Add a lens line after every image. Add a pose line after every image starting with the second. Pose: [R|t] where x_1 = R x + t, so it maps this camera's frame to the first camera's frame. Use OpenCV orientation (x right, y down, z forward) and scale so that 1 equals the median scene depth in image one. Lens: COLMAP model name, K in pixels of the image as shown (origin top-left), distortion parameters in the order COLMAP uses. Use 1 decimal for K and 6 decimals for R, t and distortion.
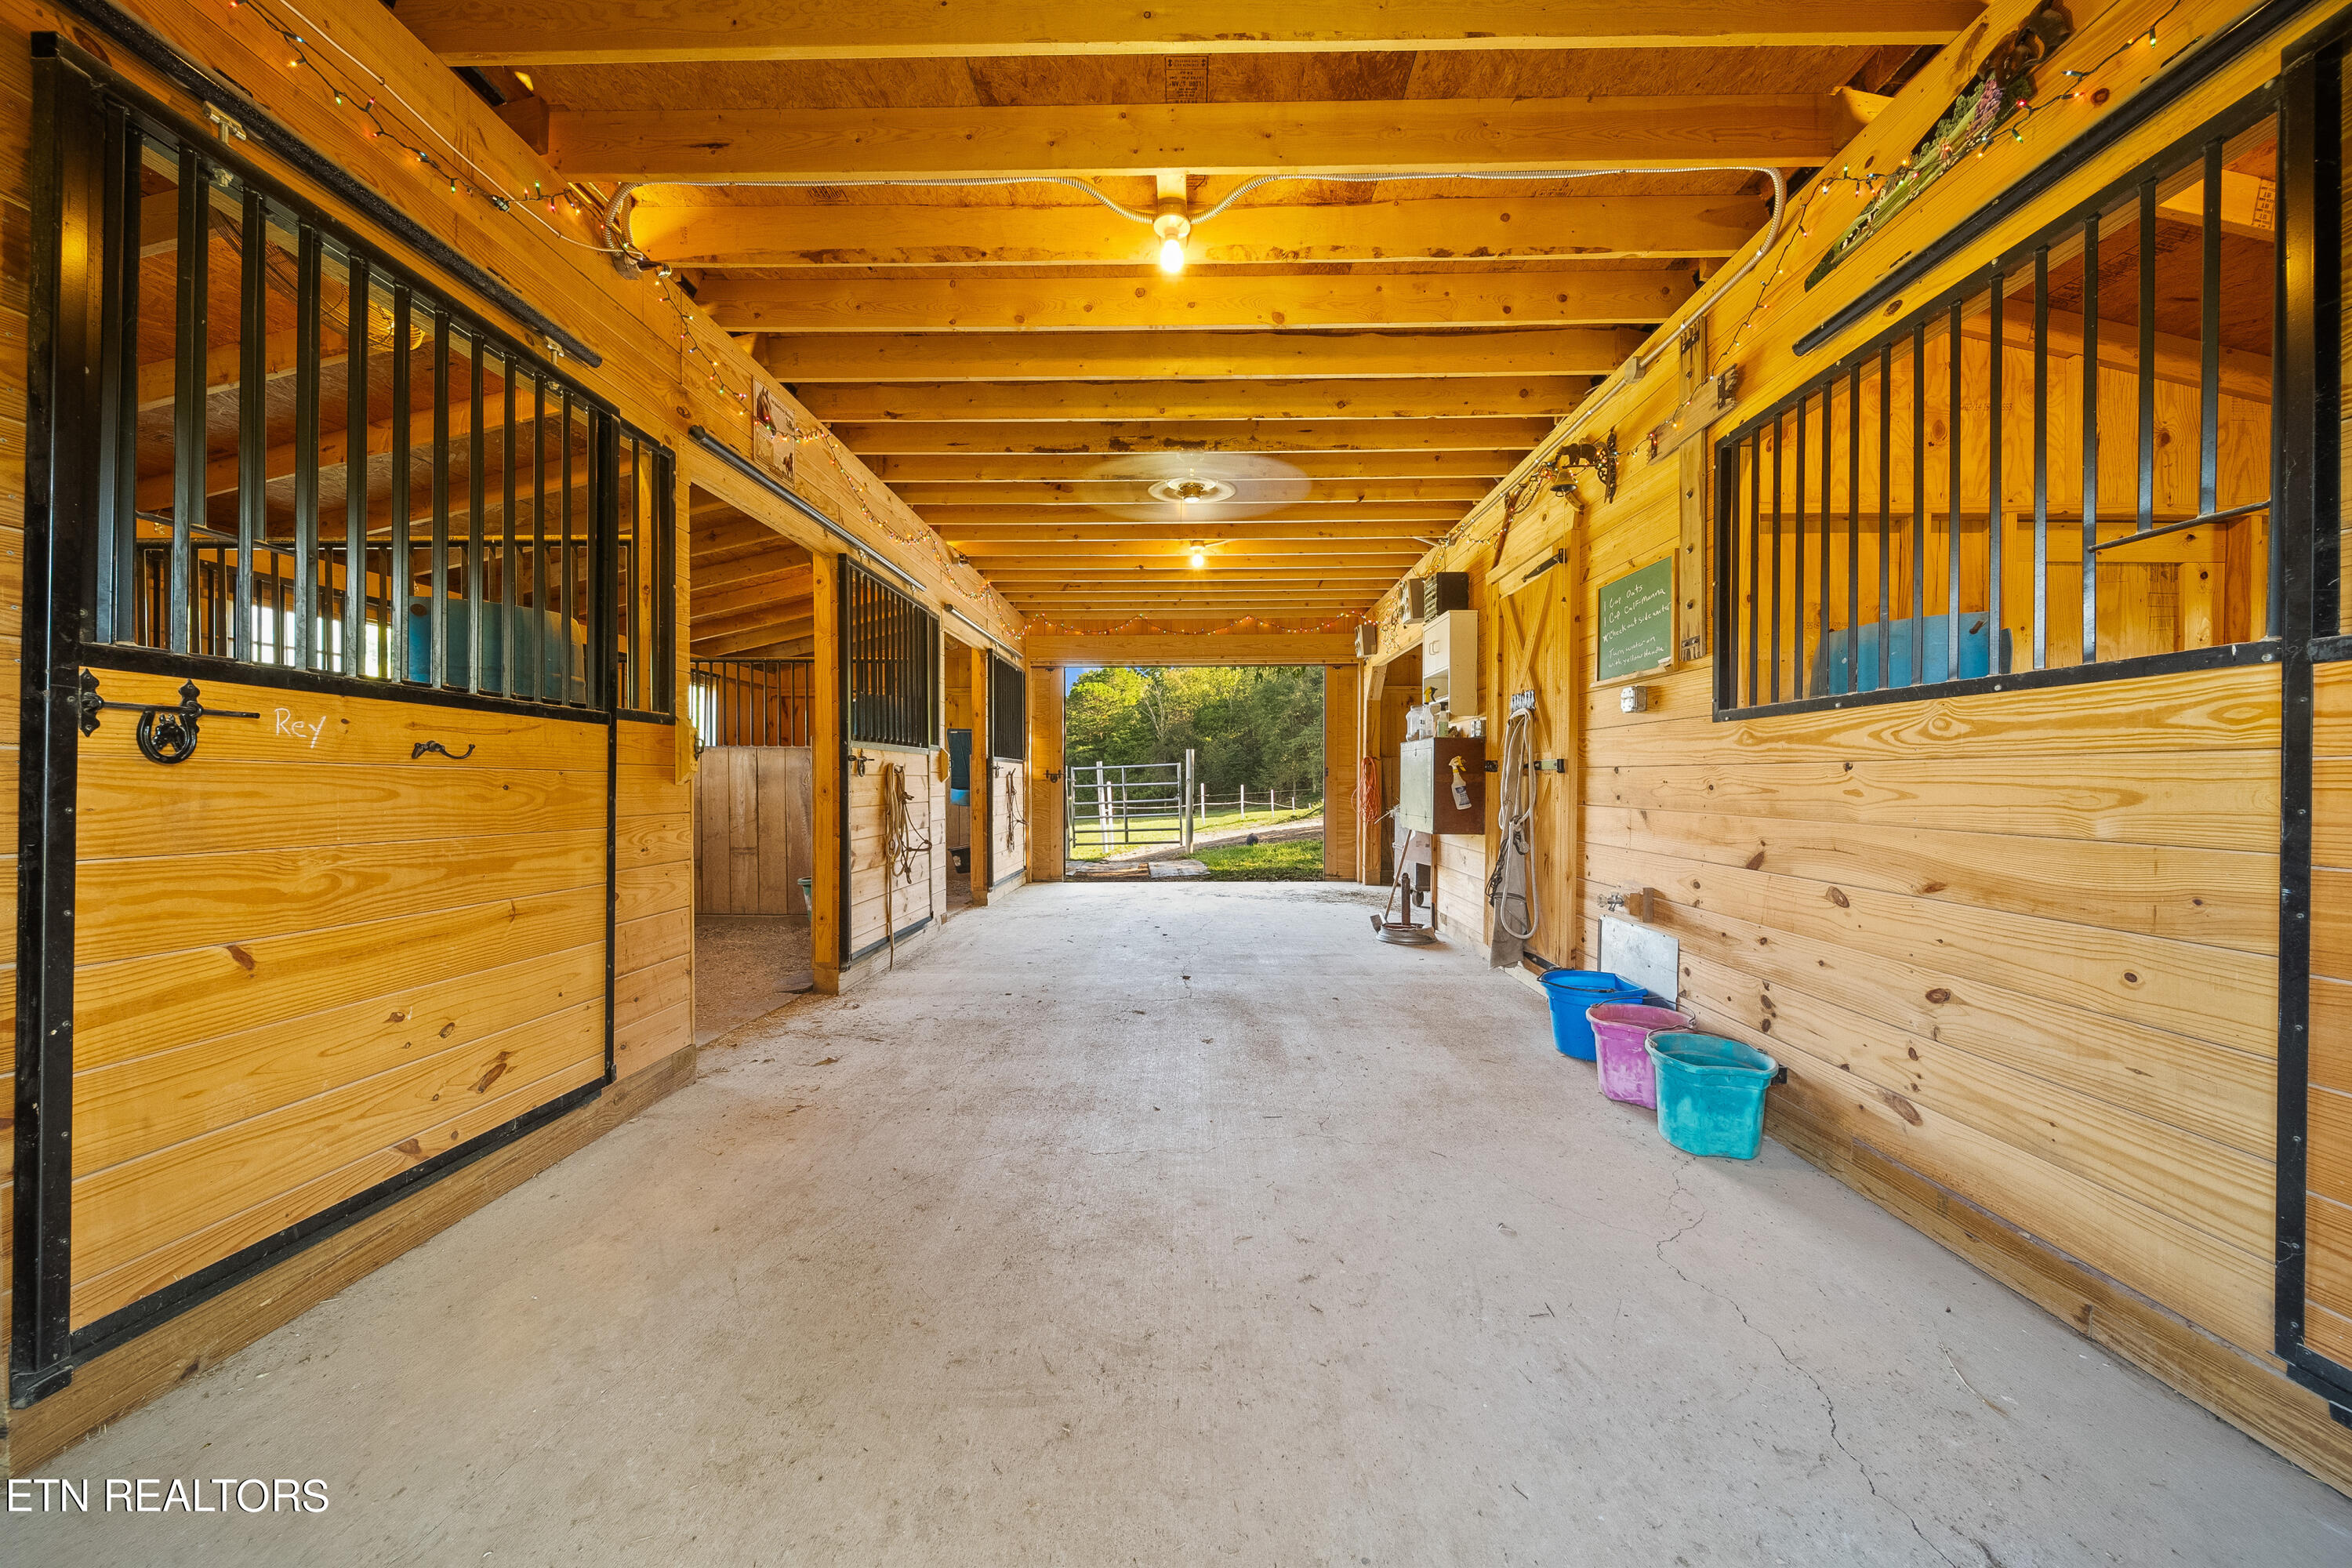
lens RADIAL K [[830.3, 0, 1187.0], [0, 830.3, 791.2], [0, 0, 1]] dist [0.001678, -0.002110]
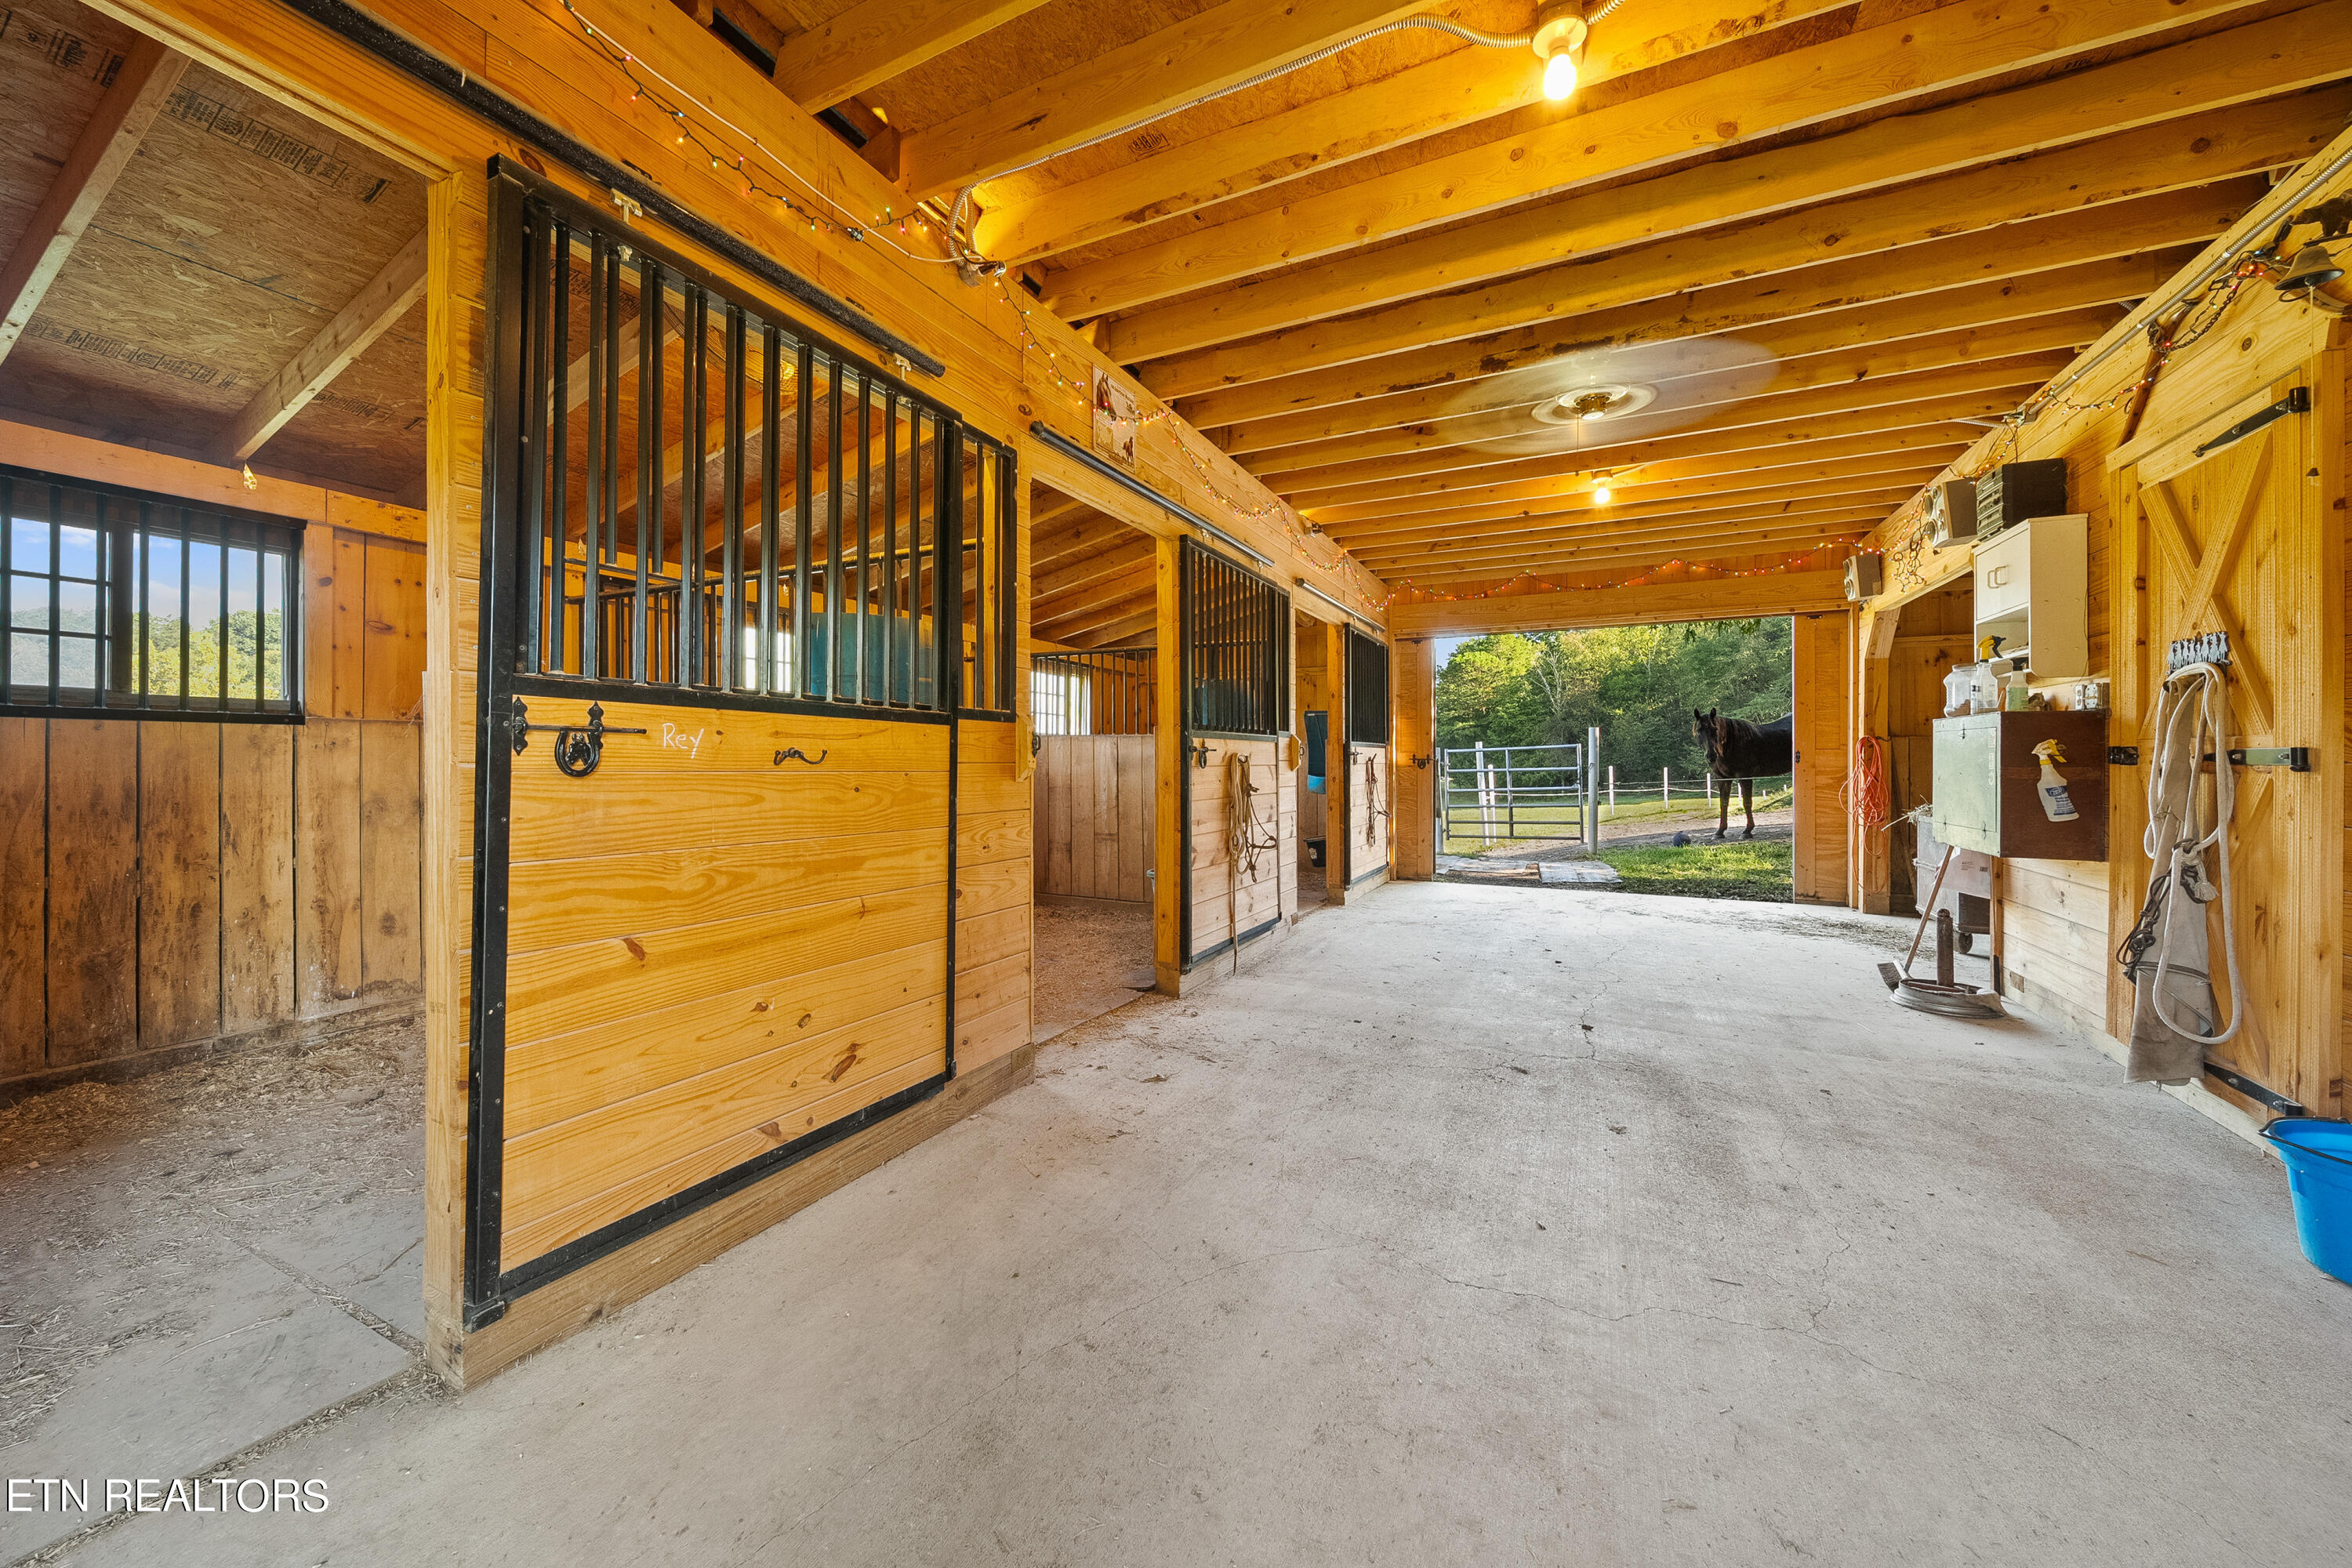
lens RADIAL K [[856.5, 0, 1170.5], [0, 856.5, 750.1], [0, 0, 1]] dist [0.003054, -0.002788]
pose [[0.897637, -0.002460, -0.440728, 0.005118], [-0.006941, 0.999782, -0.019716, -0.027240], [0.440680, 0.020757, 0.897424, 0.159492]]
